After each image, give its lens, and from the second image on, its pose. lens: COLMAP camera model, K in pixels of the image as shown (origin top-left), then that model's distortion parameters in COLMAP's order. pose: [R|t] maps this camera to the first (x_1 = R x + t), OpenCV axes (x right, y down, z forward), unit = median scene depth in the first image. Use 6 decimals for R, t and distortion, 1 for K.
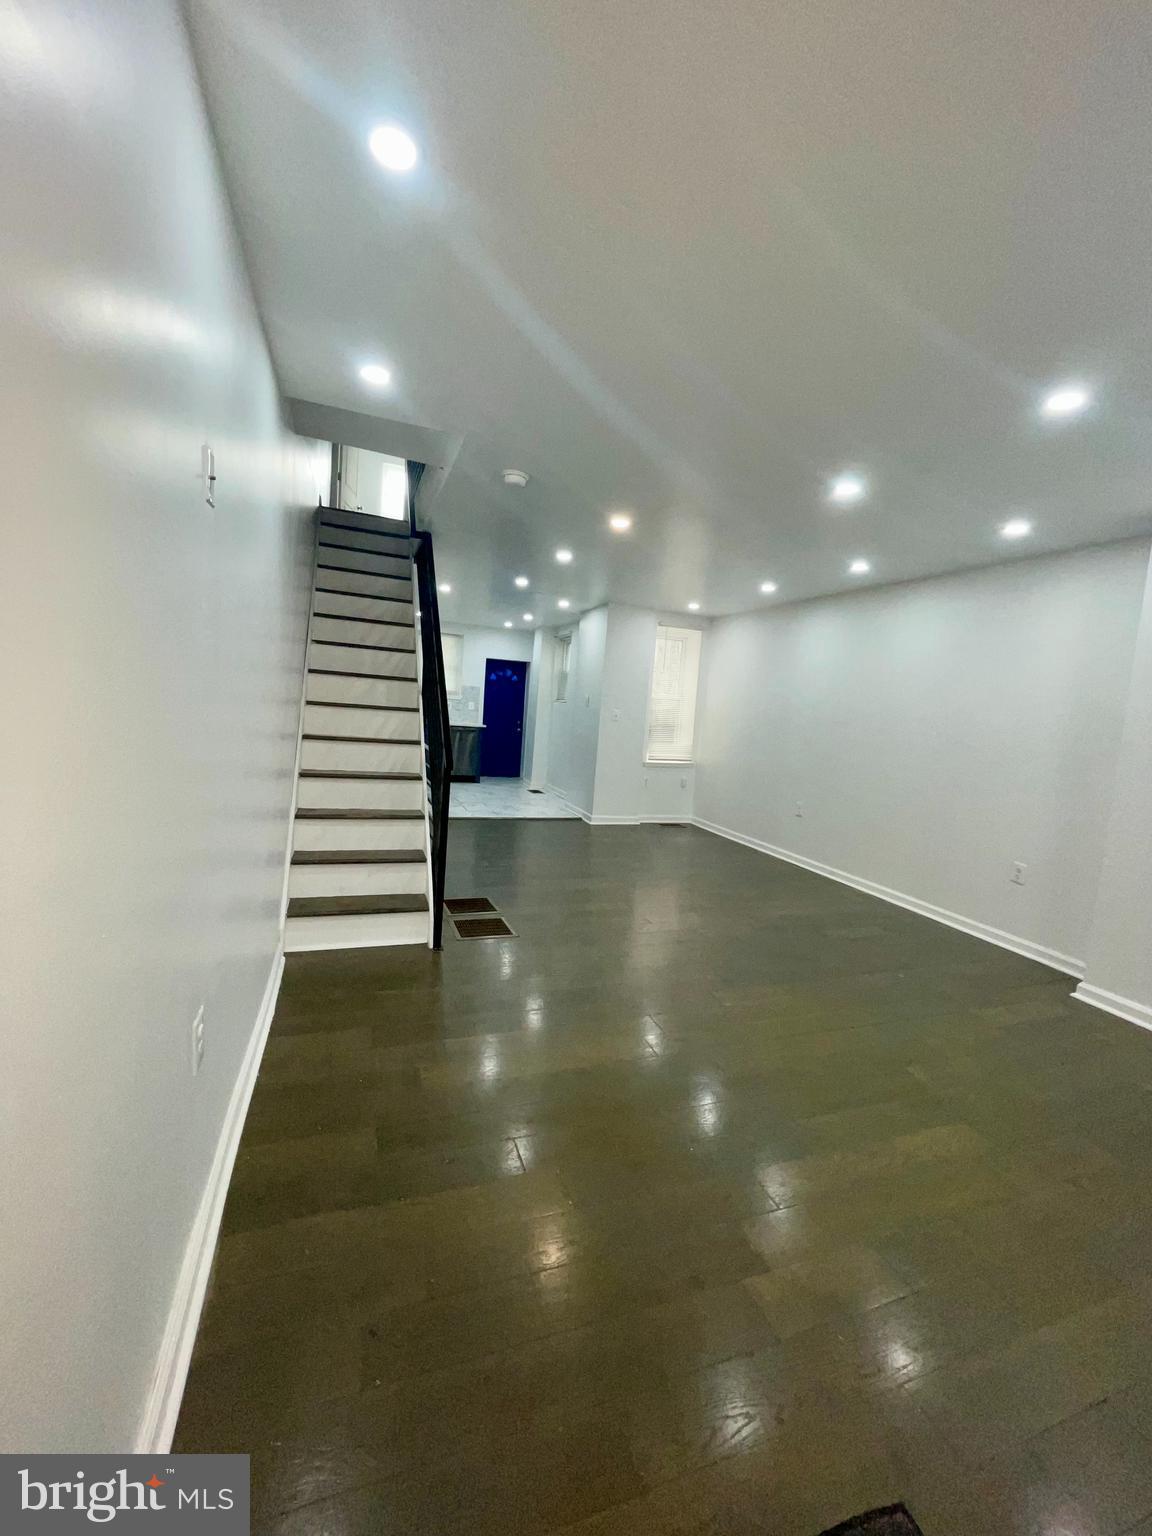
lens RADIAL K [[629.7, 0, 576.0], [0, 629.7, 768.0], [0, 0, 1]] dist [0.000005, -0.000003]
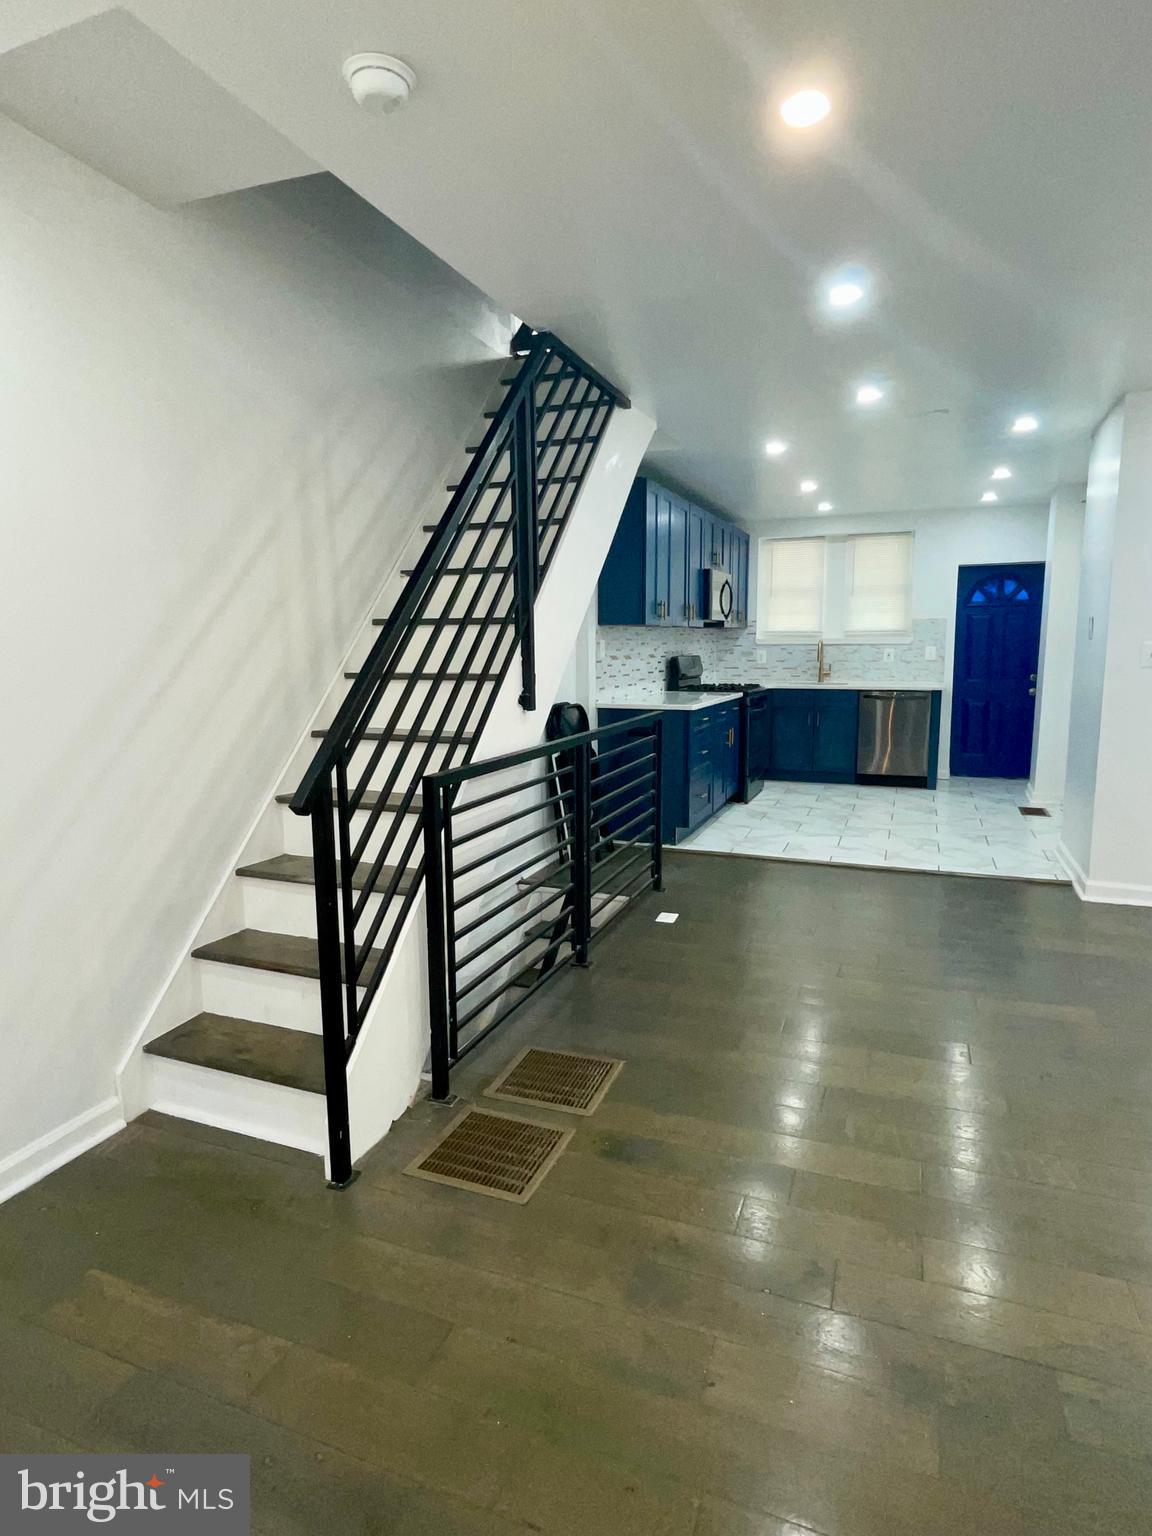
lens RADIAL K [[847.6, 0, 576.0], [0, 847.6, 768.0], [0, 0, 1]] dist [-0.002288, -0.000476]
pose [[0.742233, 0.018925, -0.669875, 0.112038], [-0.001028, 0.999632, 0.027101, -0.015295], [0.670141, -0.019426, 0.741979, 0.213410]]
